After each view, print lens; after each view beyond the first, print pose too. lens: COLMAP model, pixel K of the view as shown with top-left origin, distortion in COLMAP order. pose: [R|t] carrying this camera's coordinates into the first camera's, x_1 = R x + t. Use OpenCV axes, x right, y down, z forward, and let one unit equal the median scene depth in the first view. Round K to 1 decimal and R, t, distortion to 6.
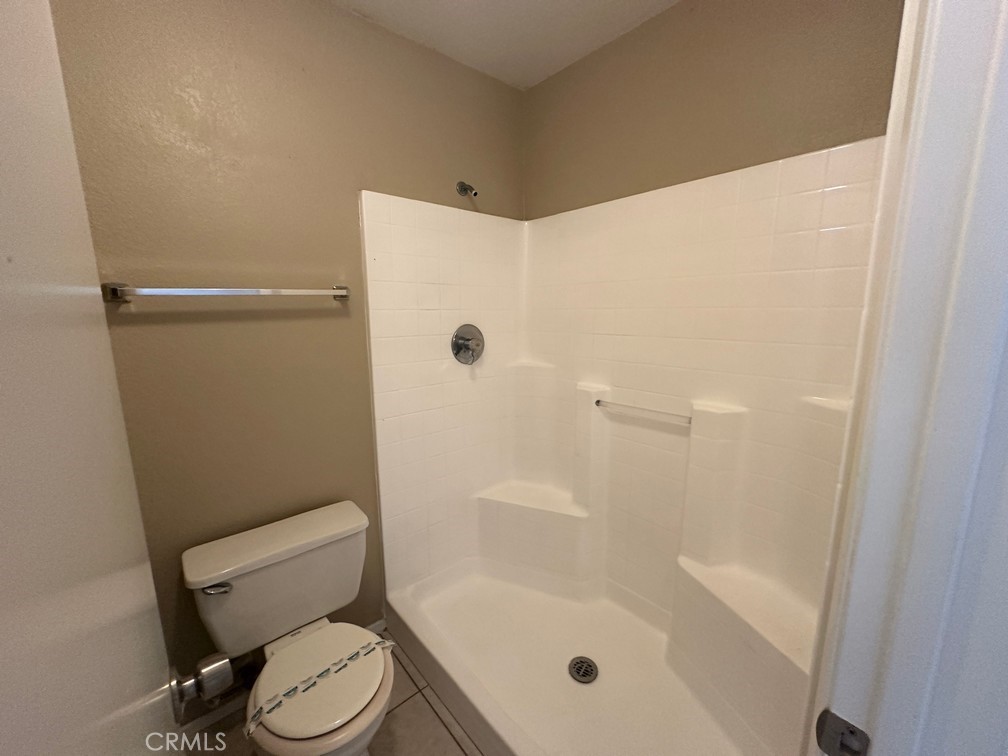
lens RADIAL K [[401.2, 0, 503.0], [0, 401.2, 379.9], [0, 0, 1]] dist [-0.004462, 0.001045]
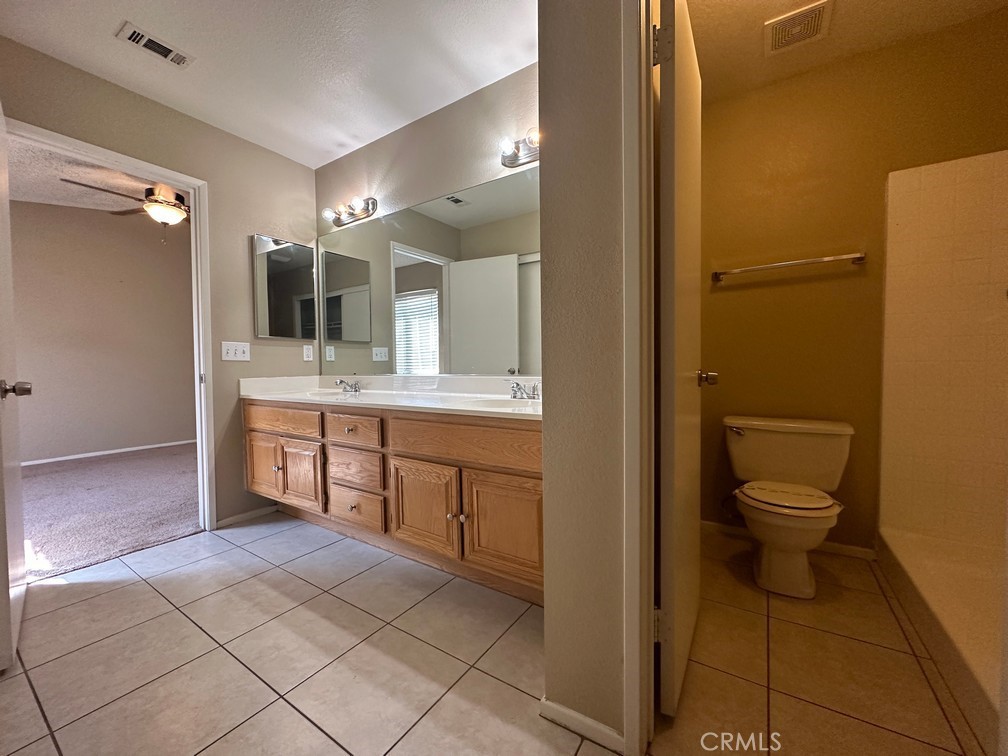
lens RADIAL K [[401.2, 0, 502.4], [0, 401.2, 378.2], [0, 0, 1]] dist [-0.004462, 0.001045]
pose [[0.269915, 0.043099, -0.961919, 0.563812], [-0.156142, 0.987735, 0.000442, 0.358644], [0.950140, 0.150076, 0.273334, -0.410796]]
